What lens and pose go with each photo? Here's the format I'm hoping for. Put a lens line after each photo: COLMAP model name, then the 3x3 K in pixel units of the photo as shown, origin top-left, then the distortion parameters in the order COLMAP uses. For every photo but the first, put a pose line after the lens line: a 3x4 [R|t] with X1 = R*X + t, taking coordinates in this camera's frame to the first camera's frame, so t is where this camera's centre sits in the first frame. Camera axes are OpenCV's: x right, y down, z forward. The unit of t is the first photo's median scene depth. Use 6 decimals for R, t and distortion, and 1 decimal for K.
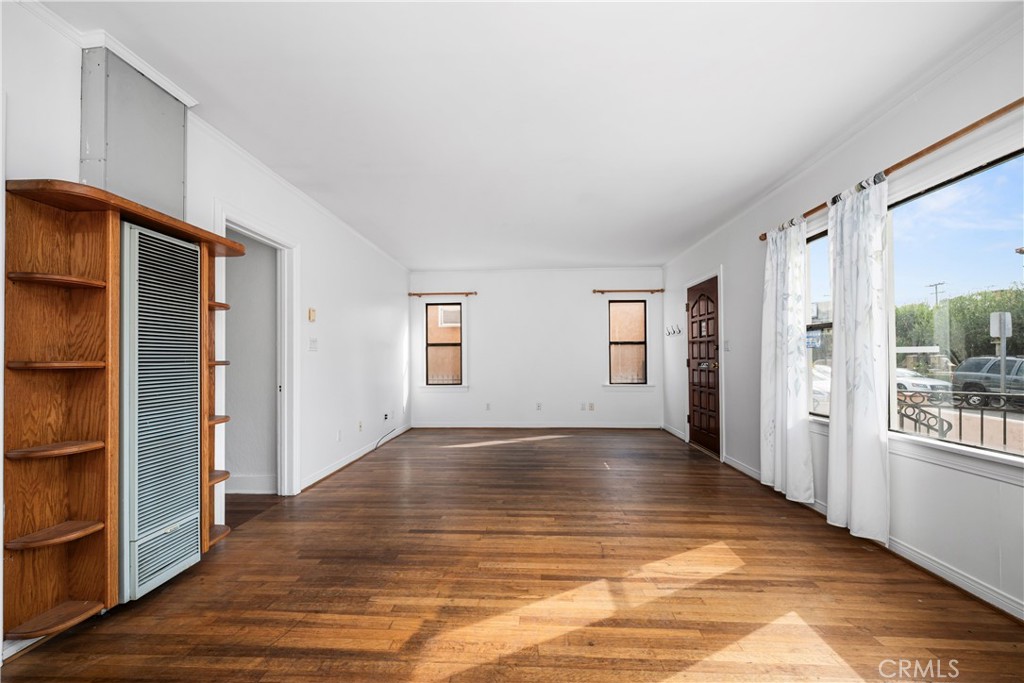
lens RADIAL K [[417.9, 0, 505.0], [0, 417.9, 357.6], [0, 0, 1]] dist [-0.001313, 0.000418]
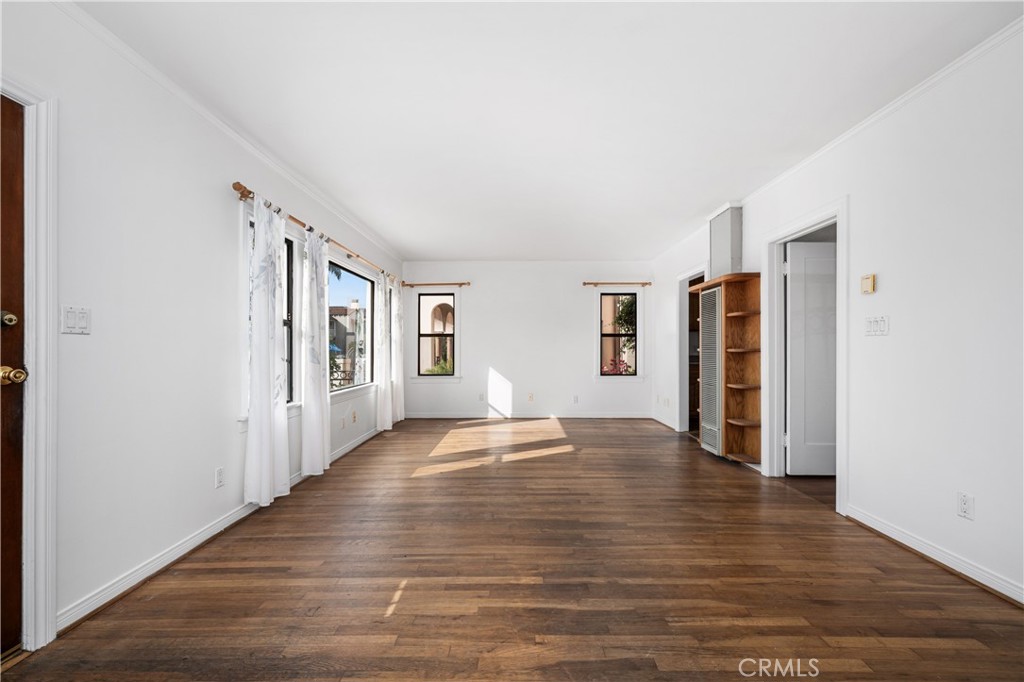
lens RADIAL K [[417.9, 0, 509.9], [0, 417.9, 346.4], [0, 0, 1]] dist [-0.001313, 0.000418]
pose [[-0.998486, 0.007825, -0.054441, 0.230732], [0.007926, 0.999967, -0.001644, -0.003765], [0.054426, -0.002073, -0.998516, 2.213210]]
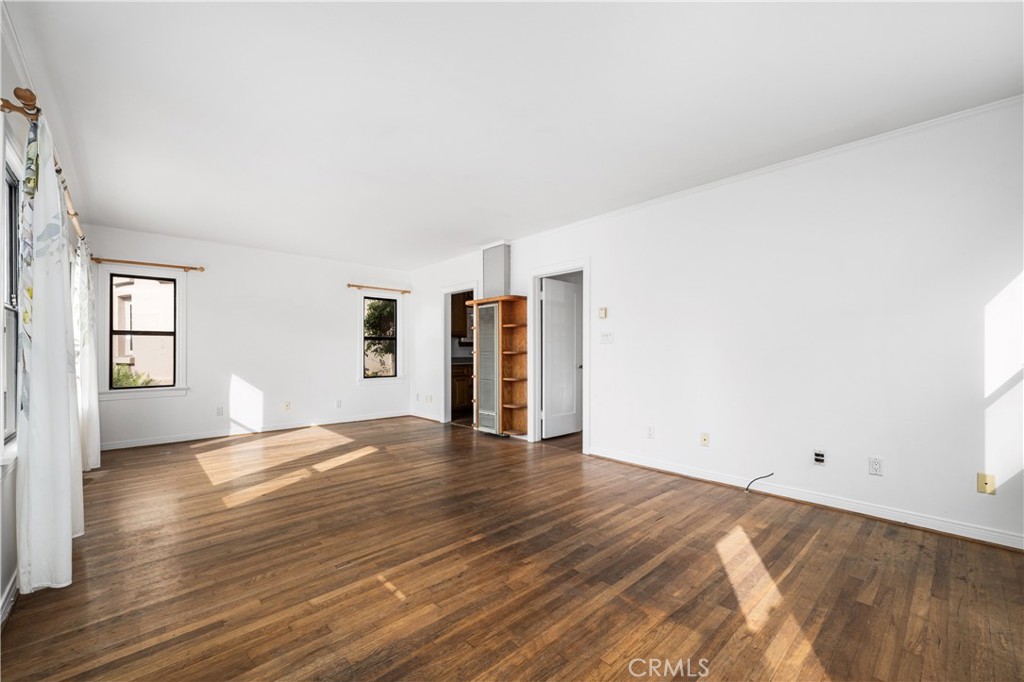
lens RADIAL K [[417.9, 0, 528.4], [0, 417.9, 349.2], [0, 0, 1]] dist [-0.001313, 0.000418]
pose [[-0.674385, 0.002982, -0.738374, 0.735087], [0.002891, 0.999995, 0.001398, -0.004818], [0.738375, -0.001192, -0.674390, 2.179729]]
